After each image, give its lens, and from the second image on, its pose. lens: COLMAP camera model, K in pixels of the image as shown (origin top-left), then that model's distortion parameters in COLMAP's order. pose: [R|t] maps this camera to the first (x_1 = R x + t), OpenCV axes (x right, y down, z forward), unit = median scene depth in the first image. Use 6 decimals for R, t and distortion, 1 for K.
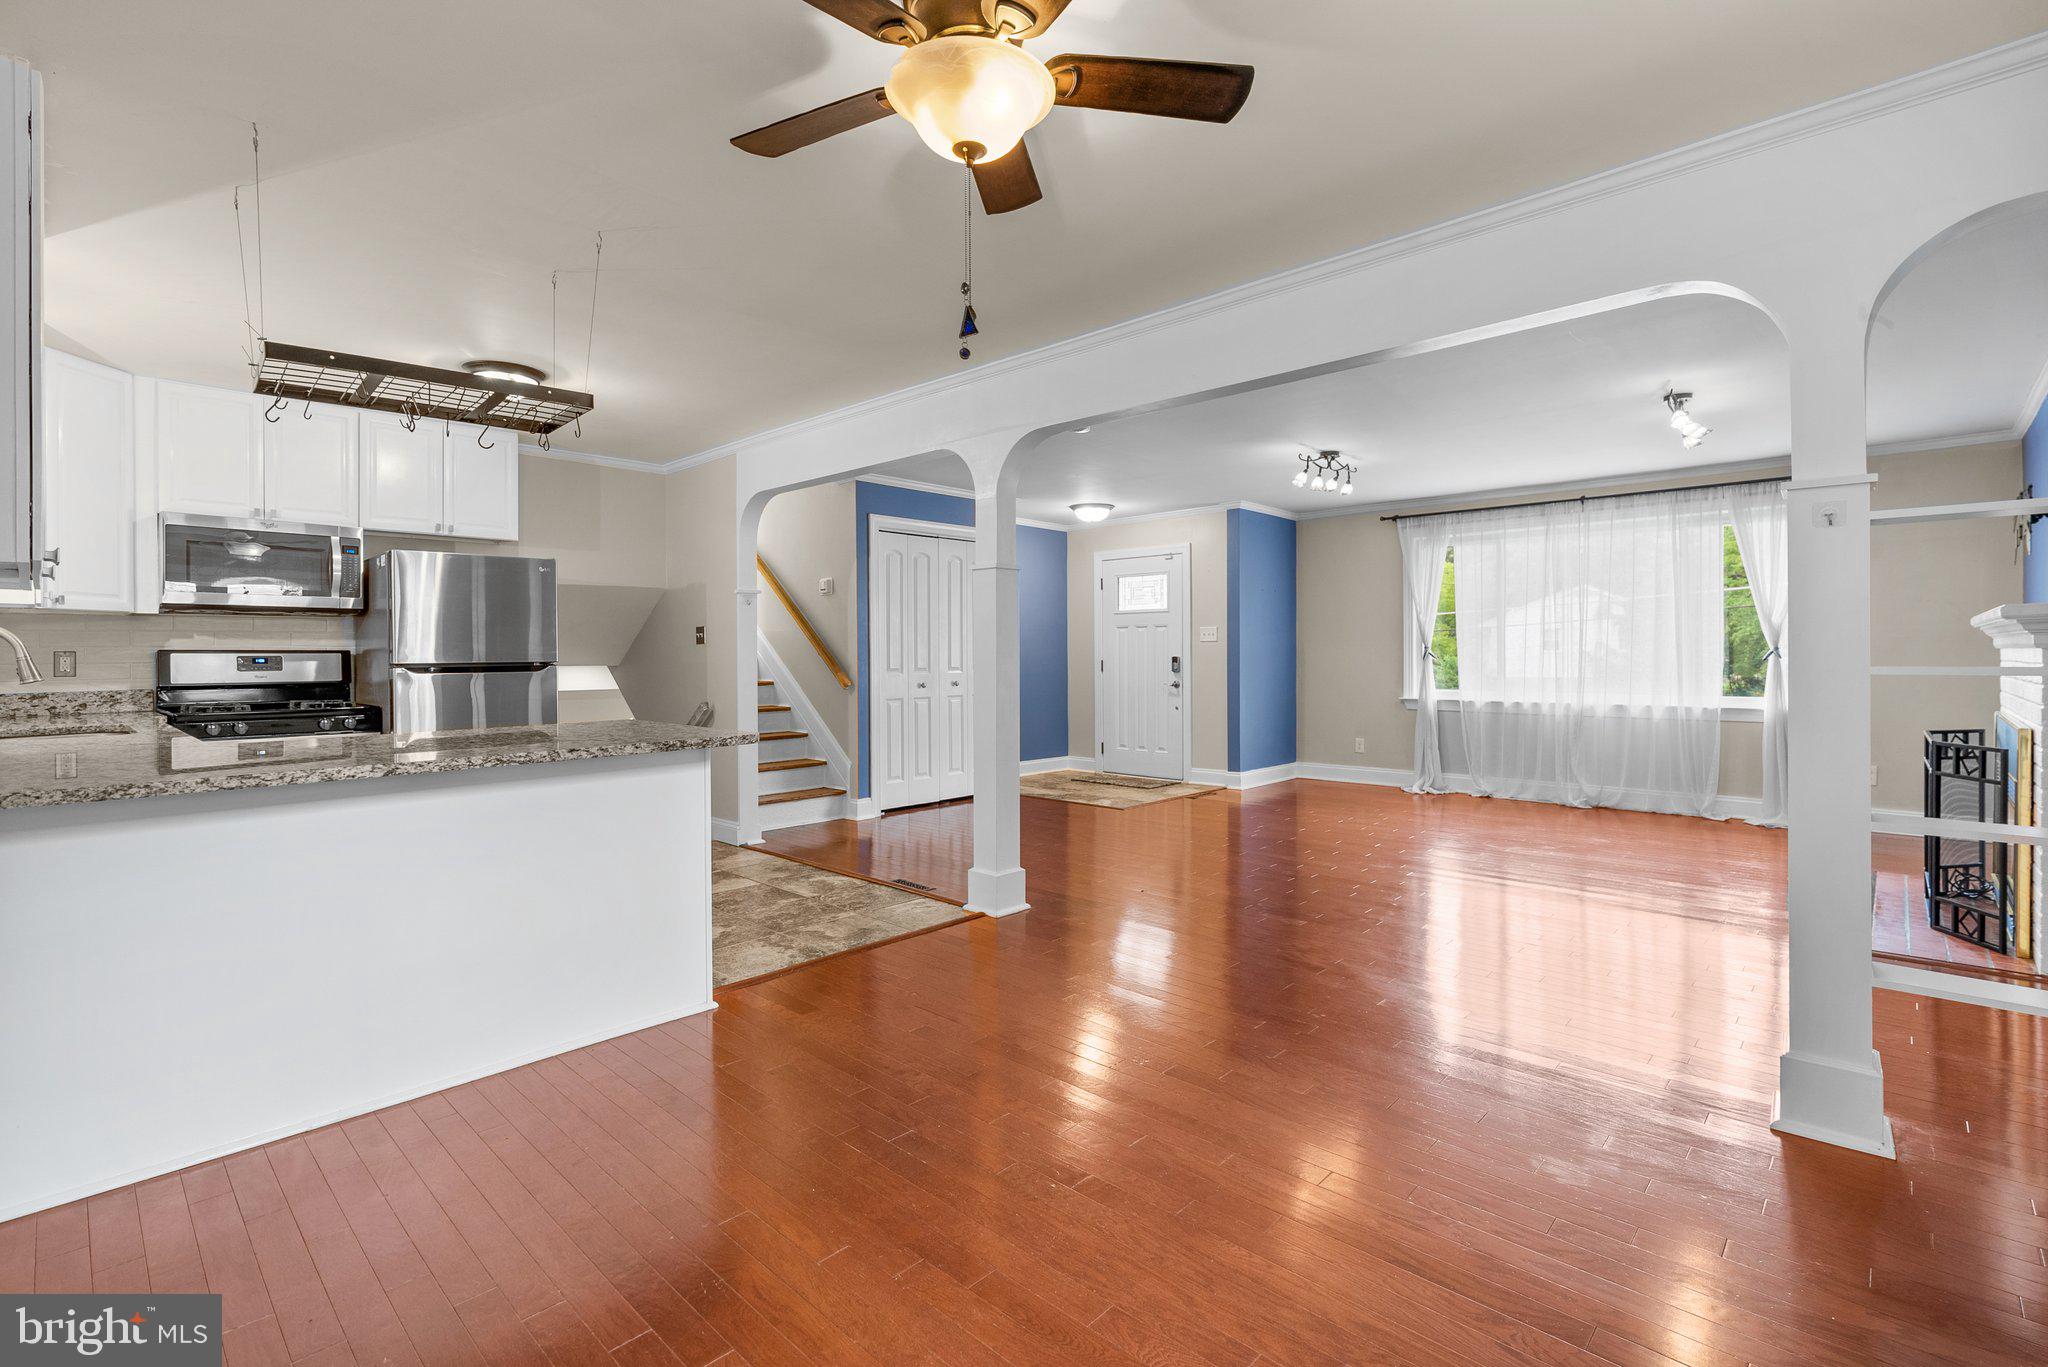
lens RADIAL K [[927.5, 0, 1019.1], [0, 927.5, 669.4], [0, 0, 1]] dist [-0.006335, 0.000759]
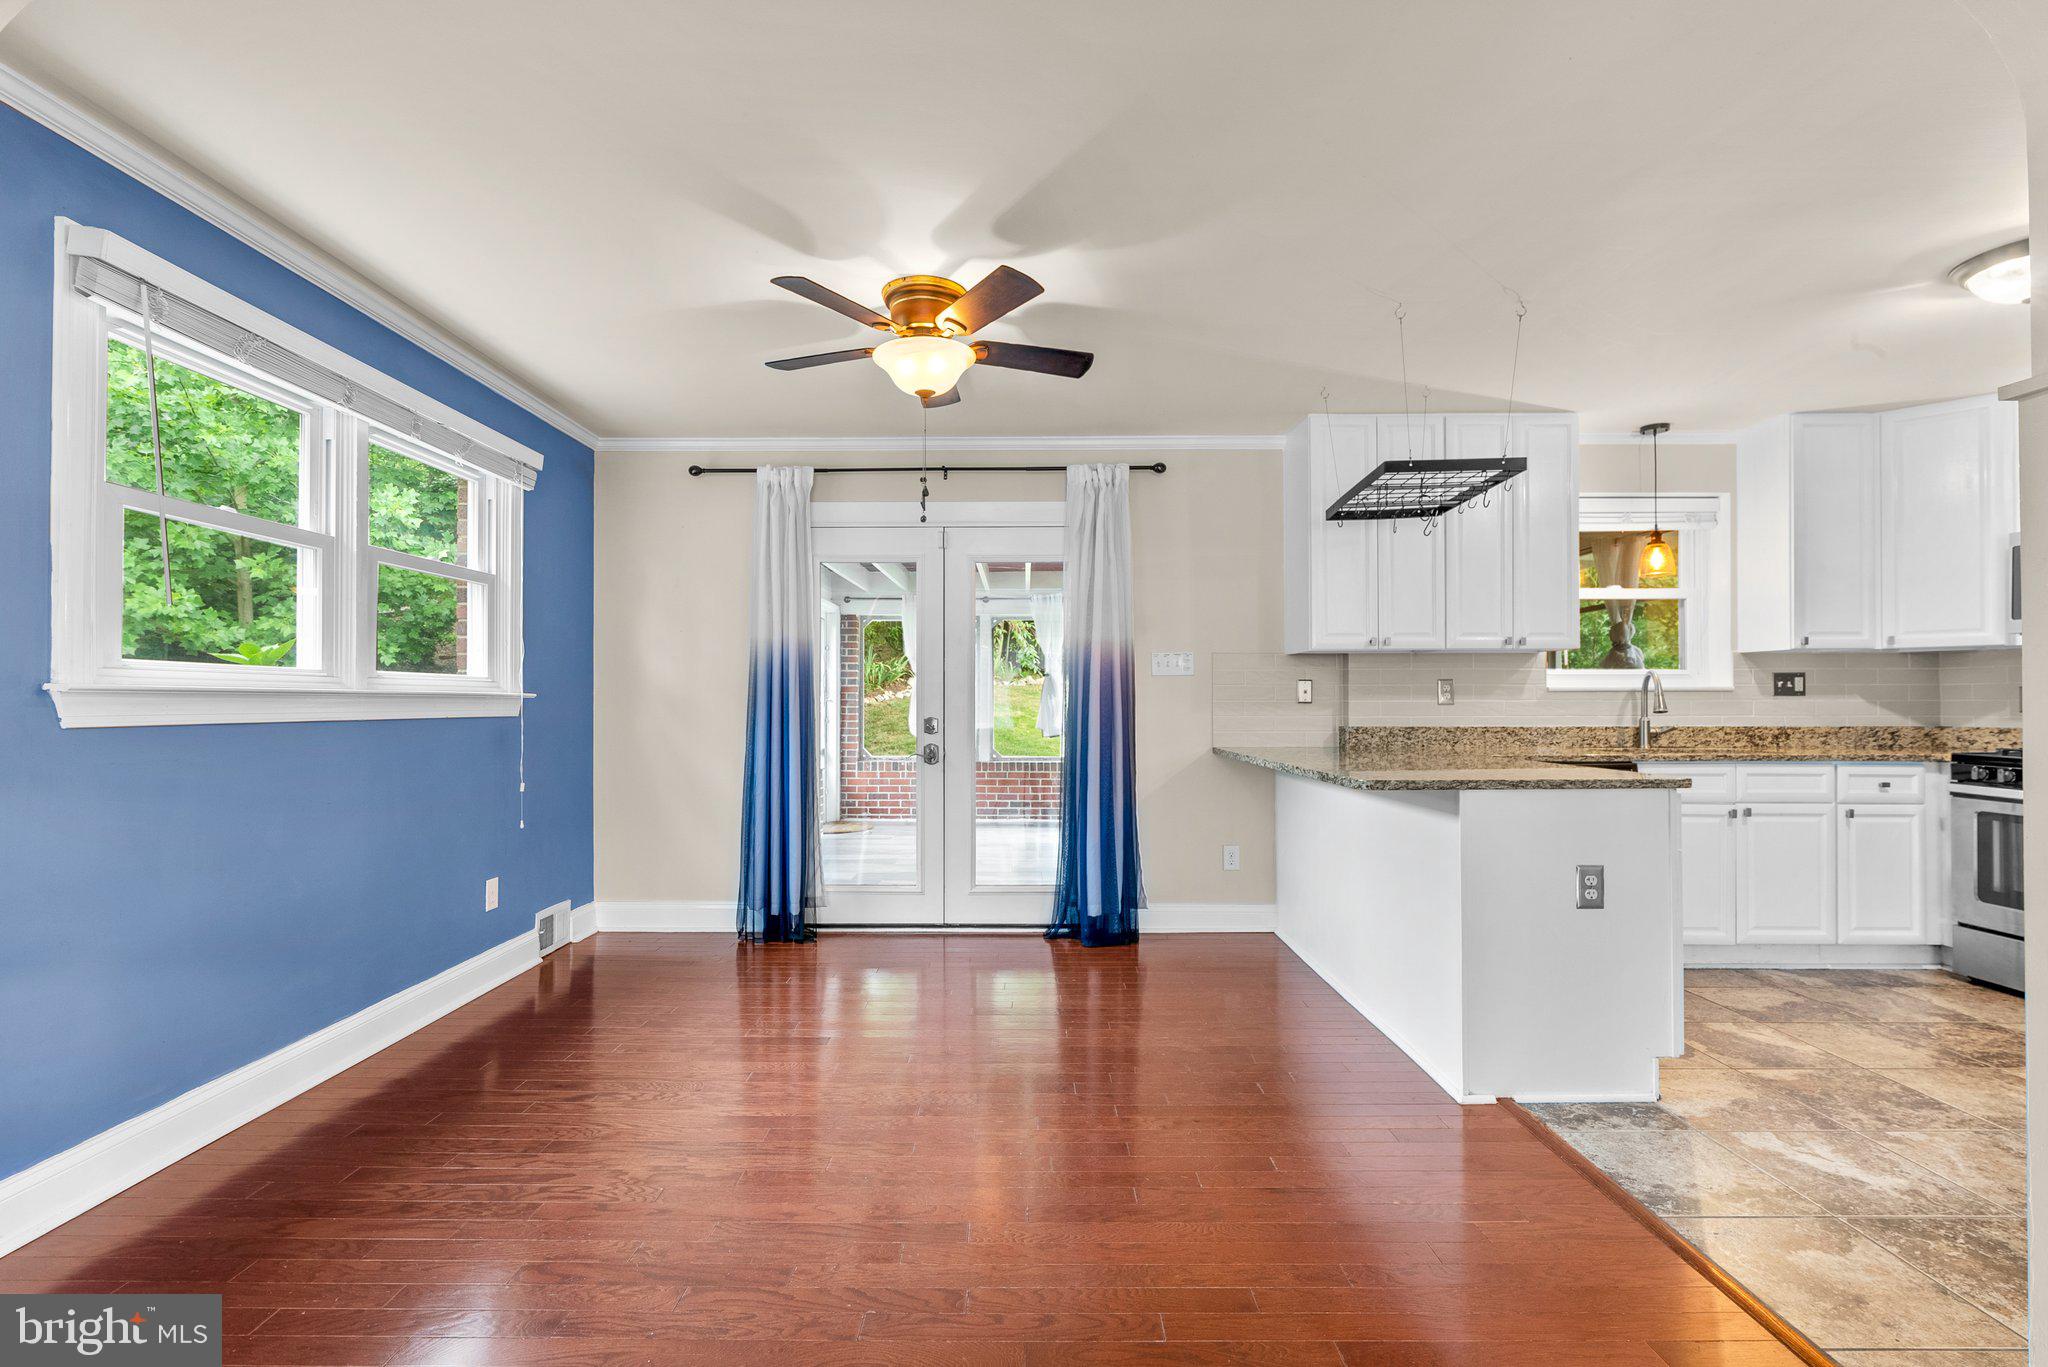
lens RADIAL K [[918.0, 0, 1017.8], [0, 918.0, 693.8], [0, 0, 1]] dist [-0.014784, 0.007837]
pose [[-0.724561, 0.002456, -0.689206, 0.313787], [-0.005821, 0.999936, 0.009683, -0.011726], [0.689186, 0.011027, -0.724501, 0.751882]]
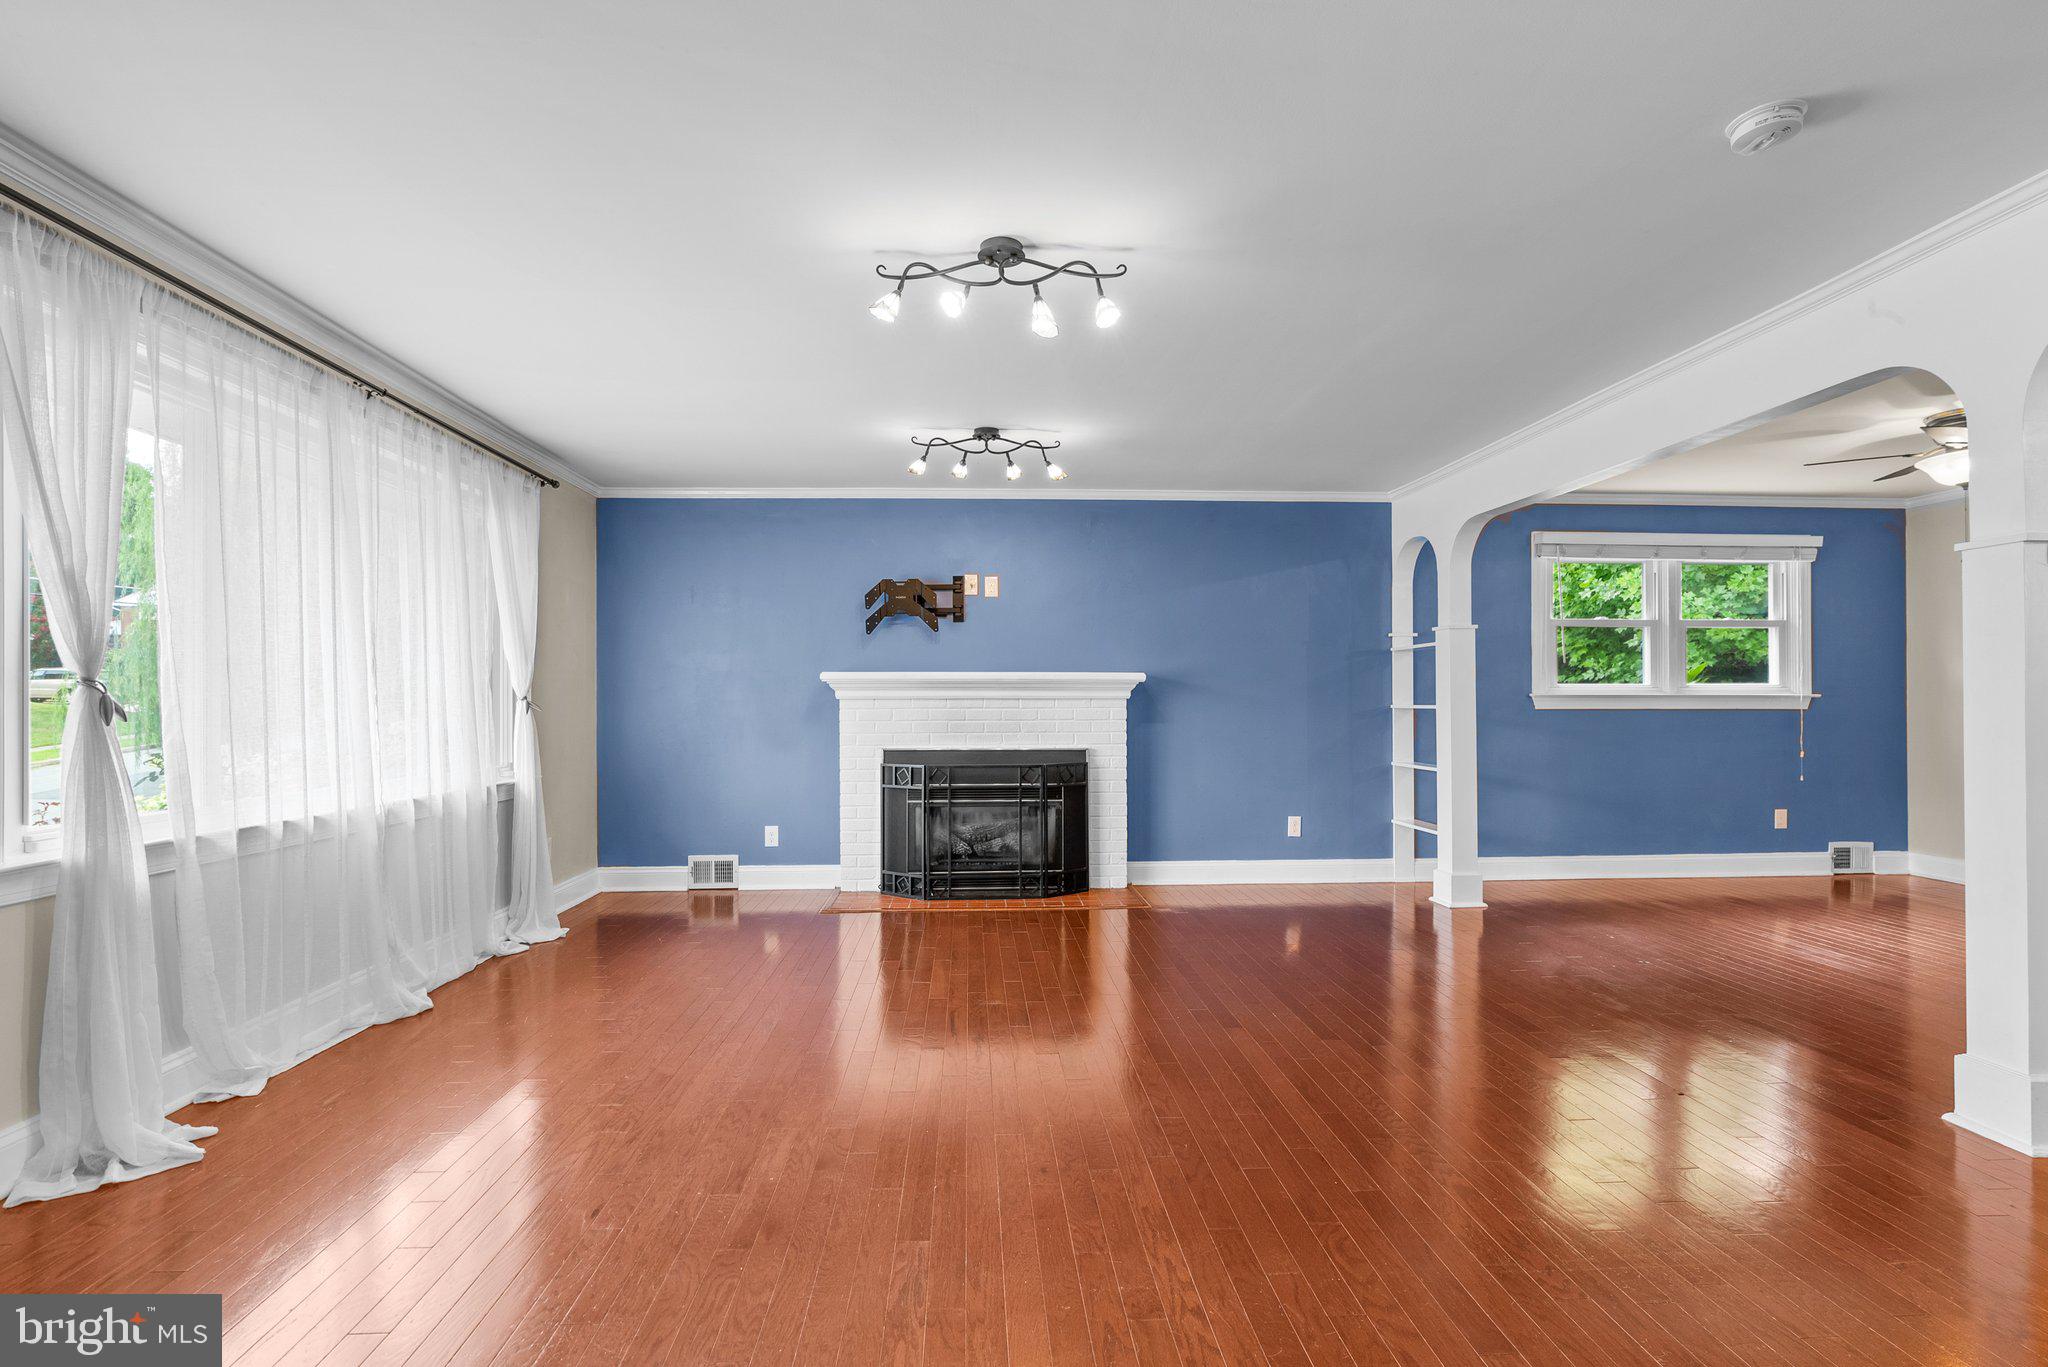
lens RADIAL K [[947.6, 0, 1024.0], [0, 947.6, 683.5], [0, 0, 1]] dist [-0.013111, 0.009279]
pose [[-0.733251, 0.021042, 0.679633, 0.022476], [0.017800, 0.999773, -0.011750, -0.019482], [-0.679725, 0.003482, -0.733458, 1.440057]]
